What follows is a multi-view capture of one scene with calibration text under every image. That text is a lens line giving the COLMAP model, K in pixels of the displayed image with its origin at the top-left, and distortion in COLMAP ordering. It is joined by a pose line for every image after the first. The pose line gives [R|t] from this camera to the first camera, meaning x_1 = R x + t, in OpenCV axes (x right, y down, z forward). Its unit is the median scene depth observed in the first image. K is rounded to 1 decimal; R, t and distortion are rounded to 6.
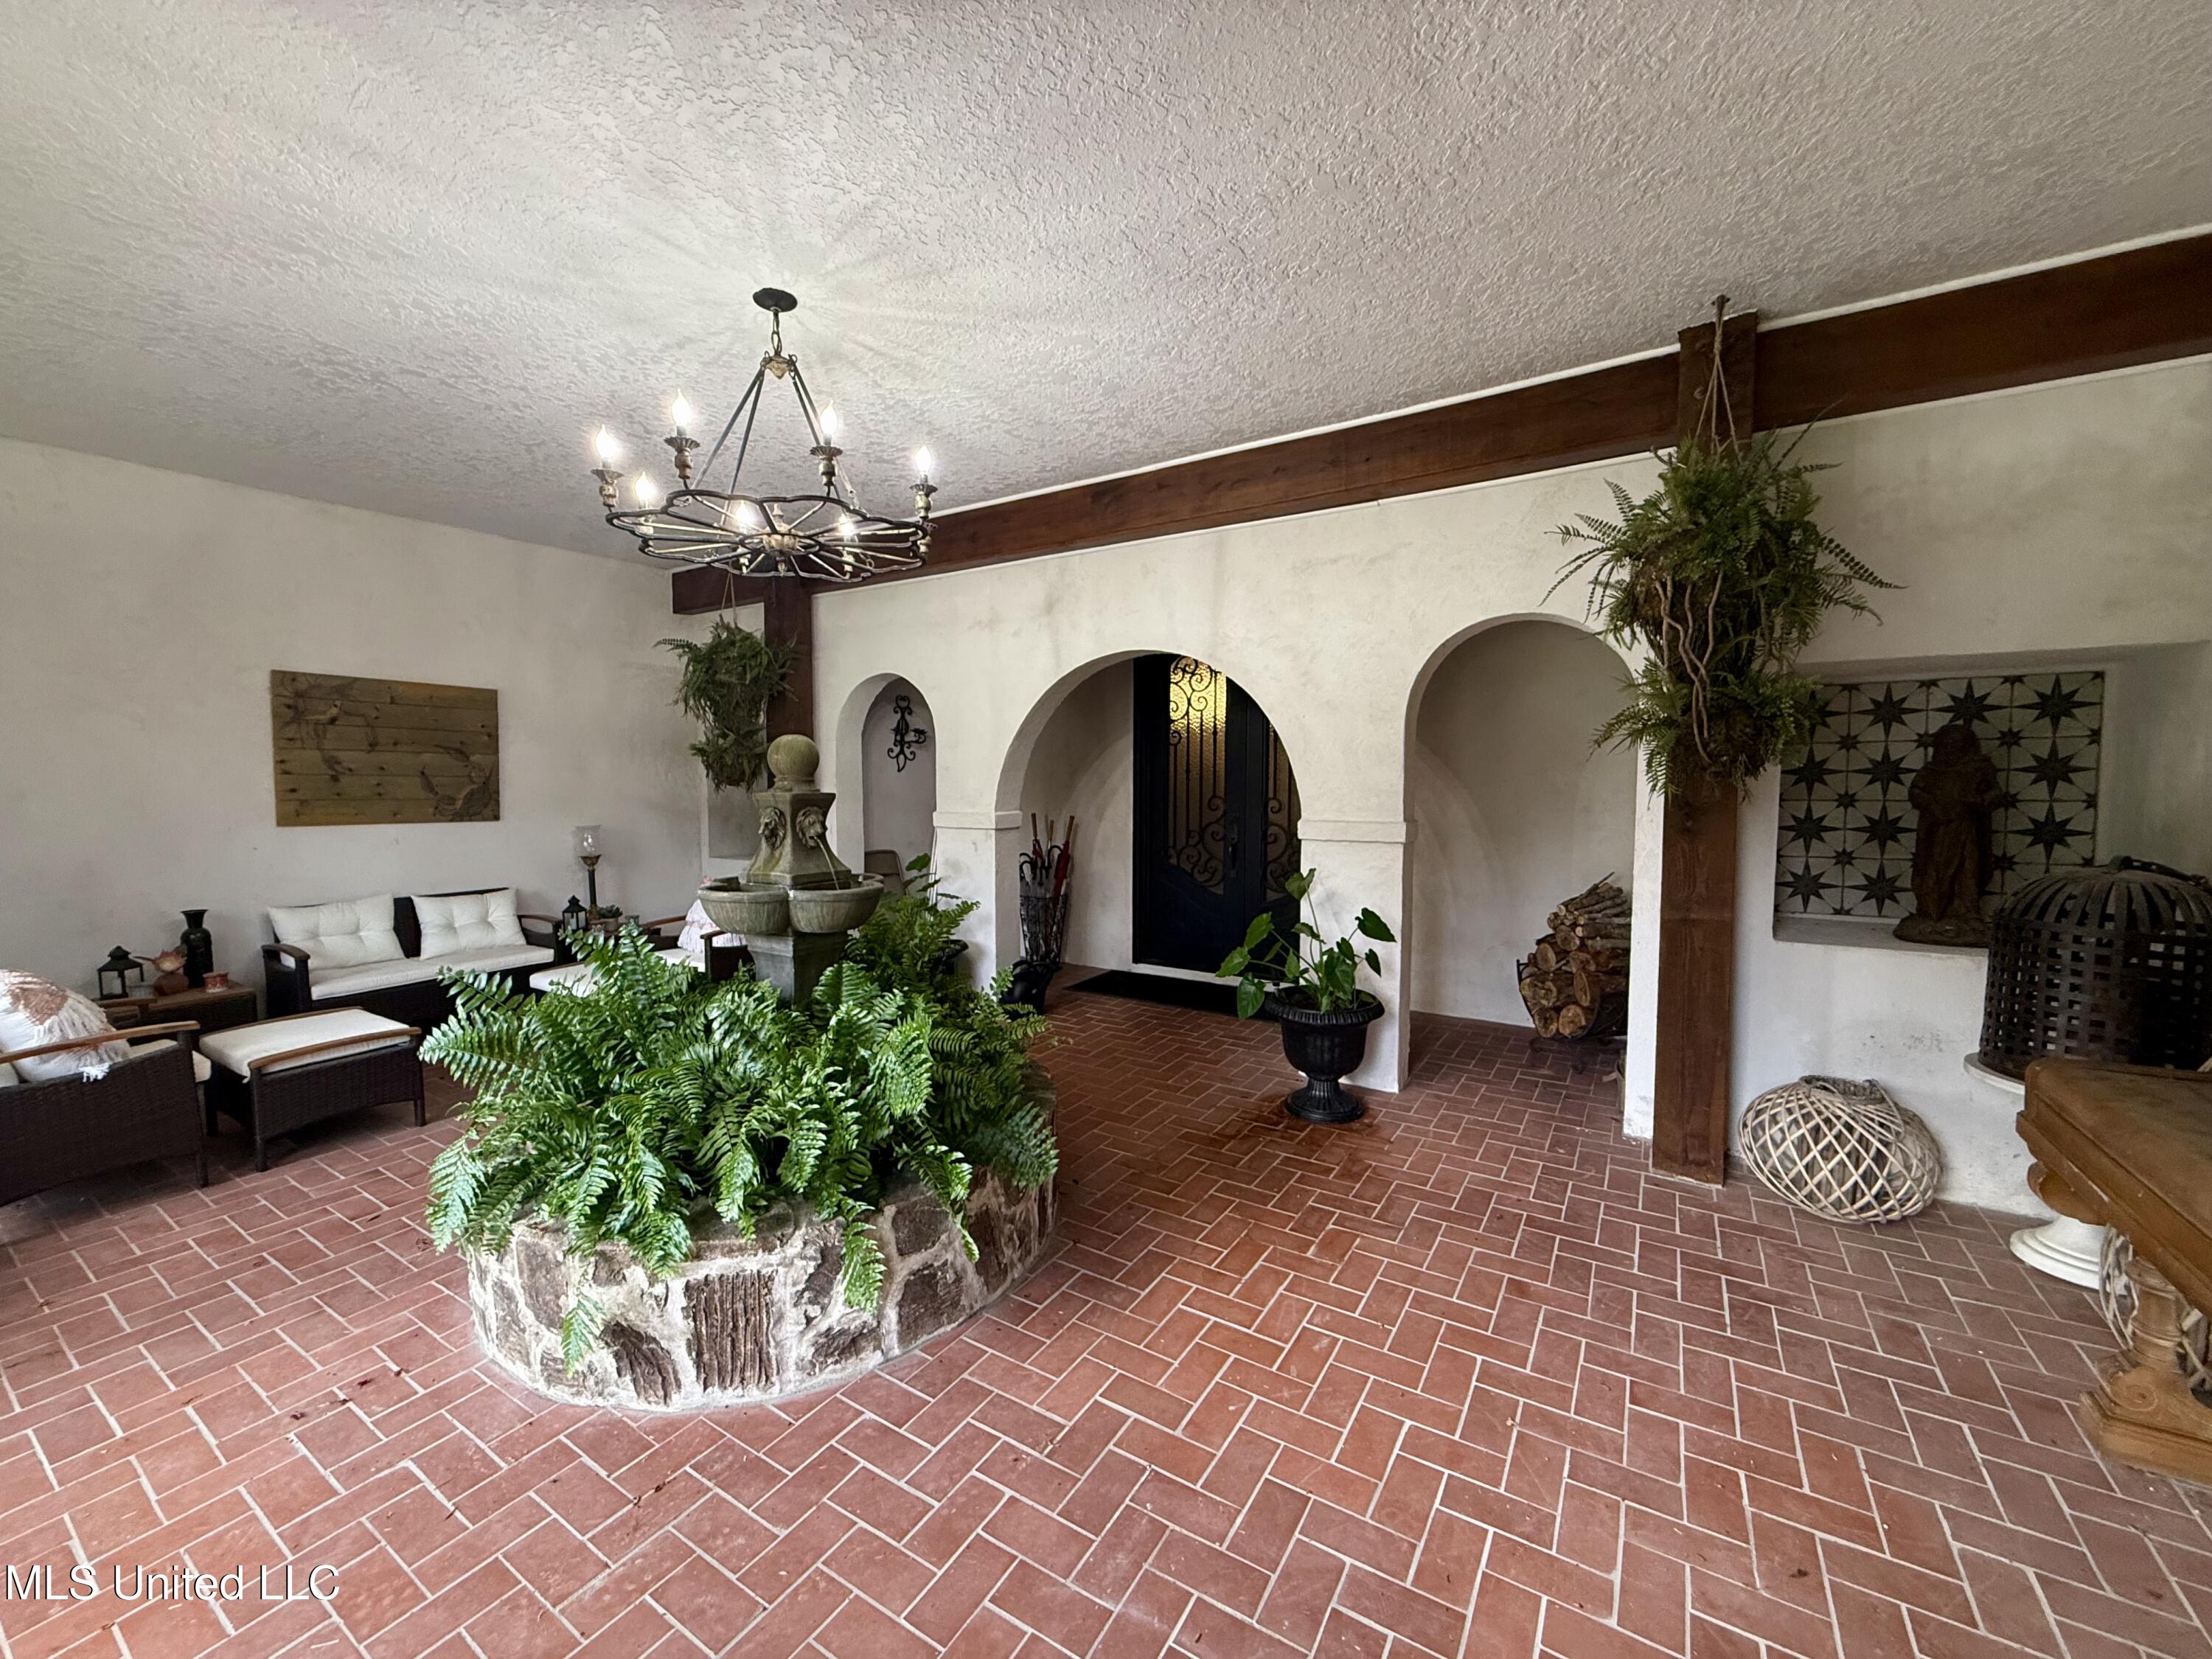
lens RADIAL K [[881.8, 0, 1099.9], [0, 881.8, 826.7], [0, 0, 1]] dist [0.000262, -0.000898]
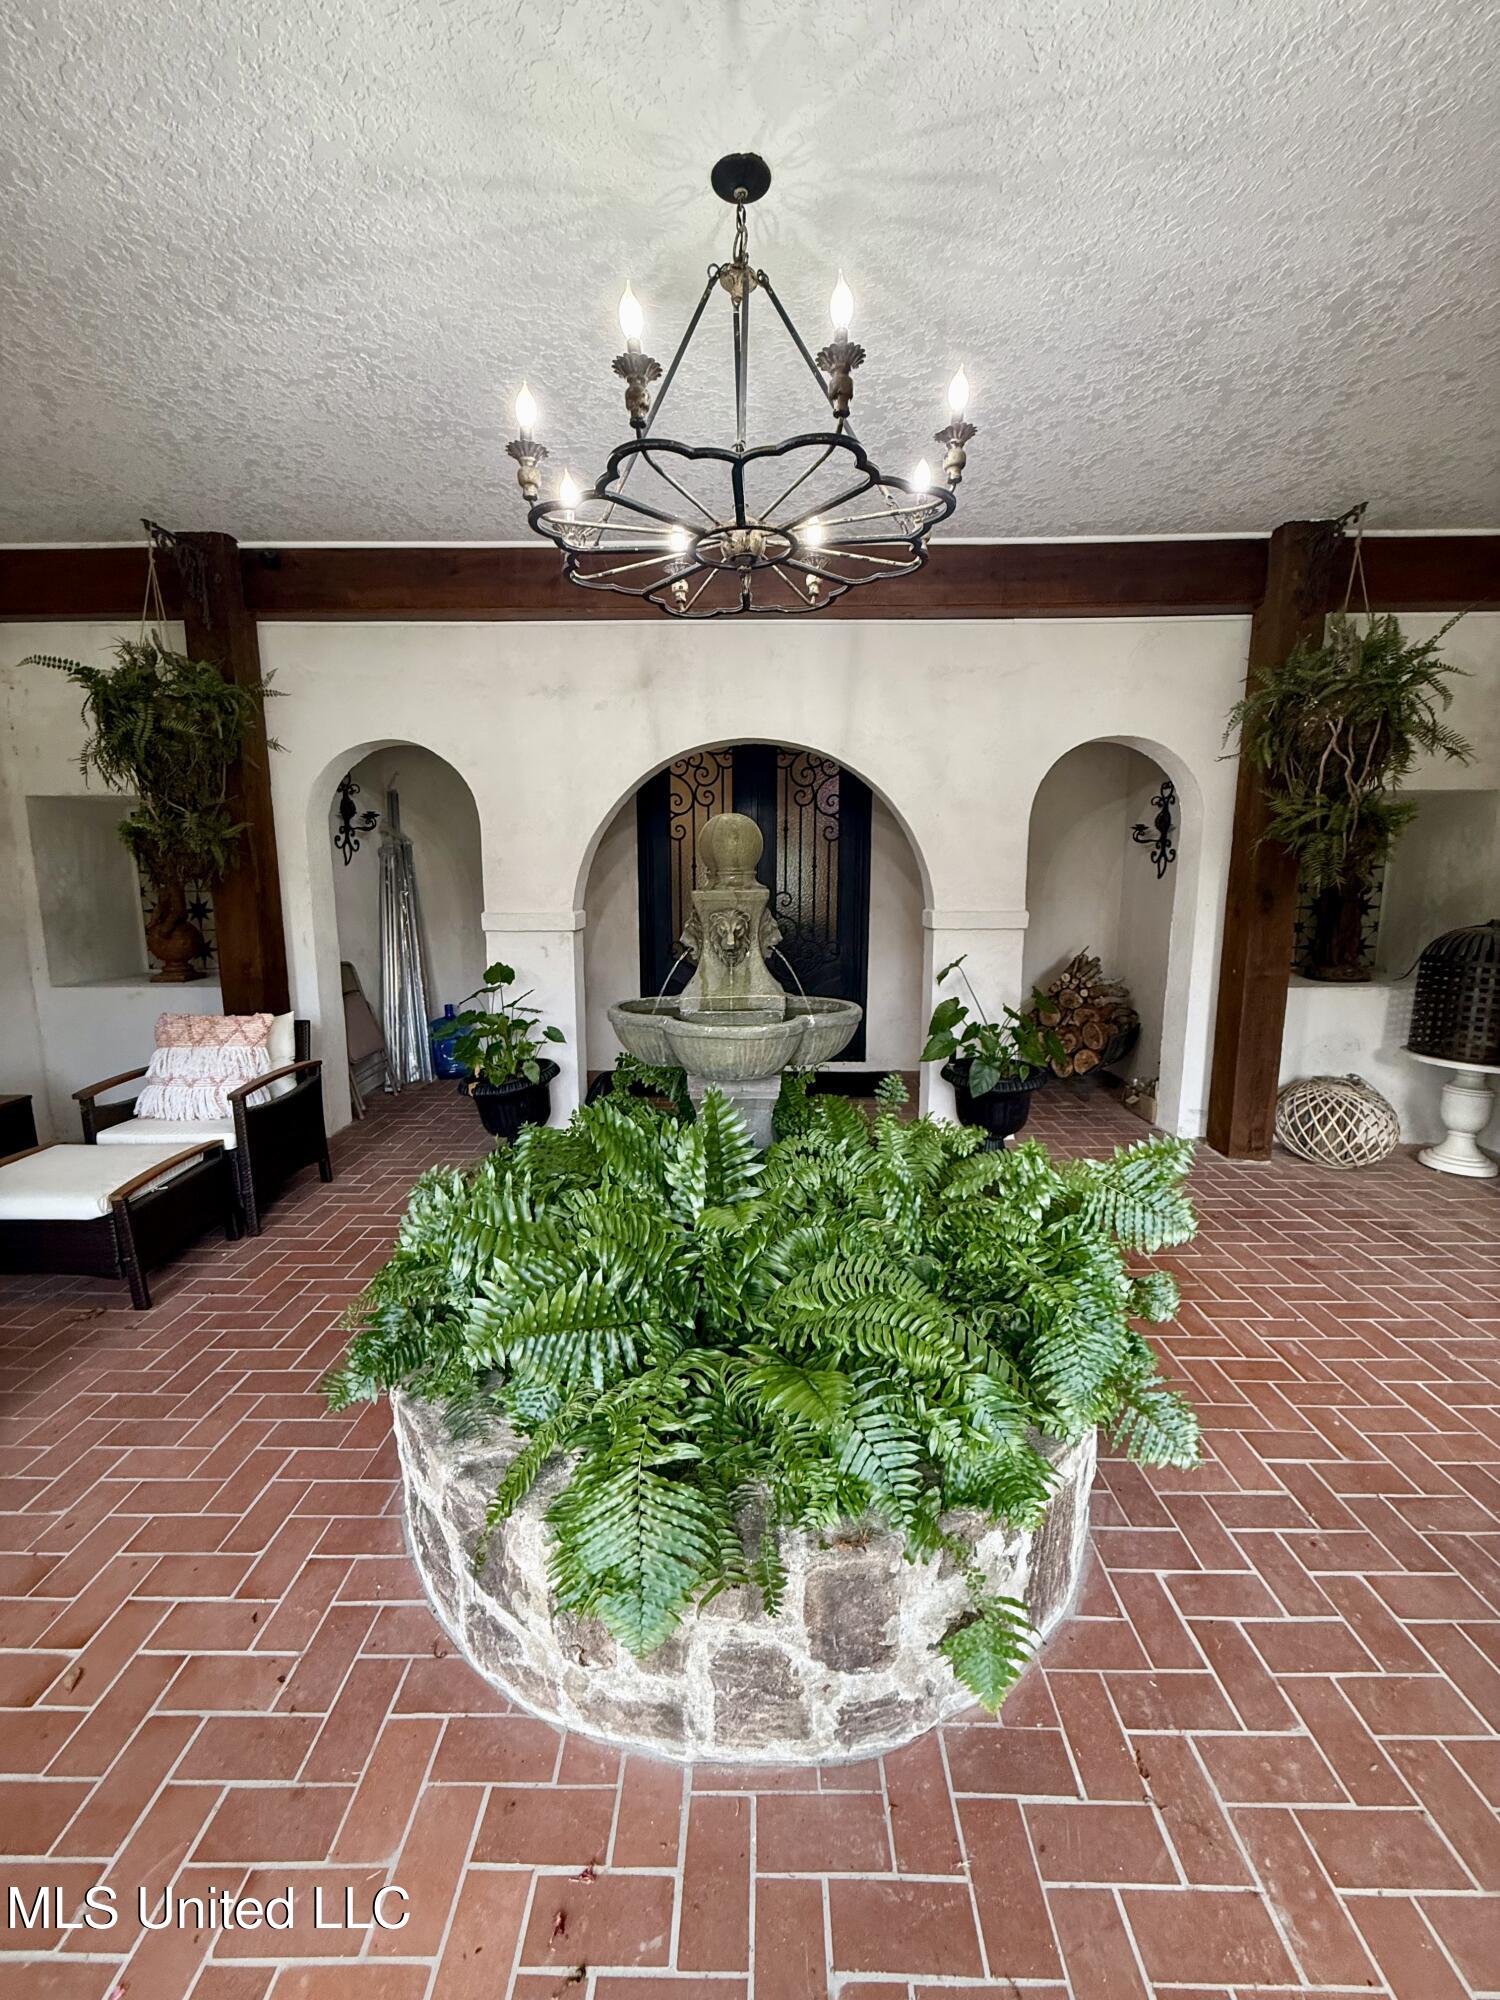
lens RADIAL K [[797.3, 0, 746.9], [0, 797.3, 994.3], [0, 0, 1]] dist [0.000262, -0.000898]
pose [[0.849132, -0.078593, 0.522300, -0.606922], [0.028908, 0.994300, 0.102621, -0.016465], [-0.527389, -0.072040, 0.846564, 0.341353]]
